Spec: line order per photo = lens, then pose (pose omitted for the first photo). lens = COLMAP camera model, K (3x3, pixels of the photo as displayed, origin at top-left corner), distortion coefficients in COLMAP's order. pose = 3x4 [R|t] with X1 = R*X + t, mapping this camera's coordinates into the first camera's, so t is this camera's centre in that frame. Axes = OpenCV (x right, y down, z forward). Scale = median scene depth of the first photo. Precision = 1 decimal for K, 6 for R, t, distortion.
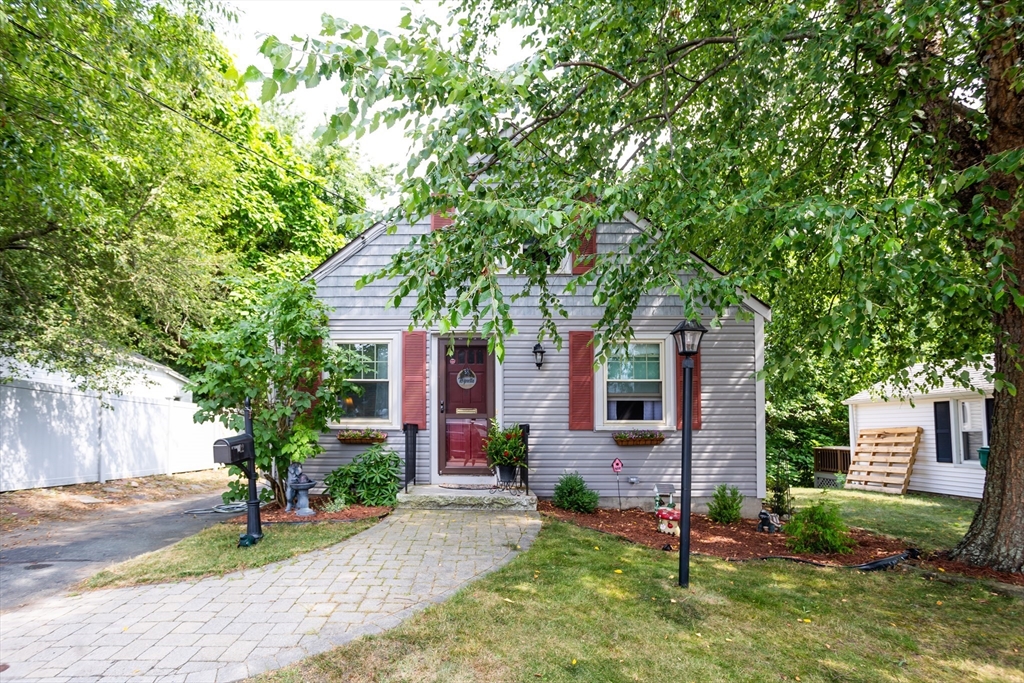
lens RADIAL K [[512.2, 0, 512.0], [0, 512.2, 341.5], [0, 0, 1]] dist [-0.037105, 0.026956]
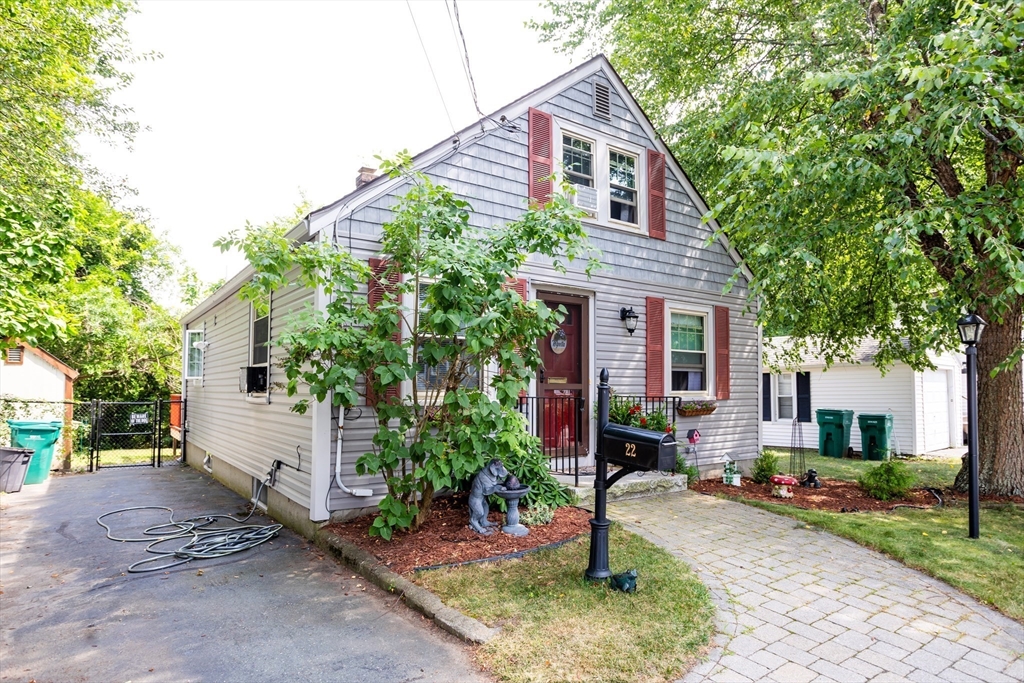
lens RADIAL K [[572.4, 0, 512.0], [0, 572.4, 341.5], [0, 0, 1]] dist [0.001399, 0.000387]
pose [[0.805193, 0.045195, 0.591288, -0.713013], [-0.097085, 0.993685, 0.056253, 0.030768], [-0.585012, -0.102699, 0.804496, 0.321623]]
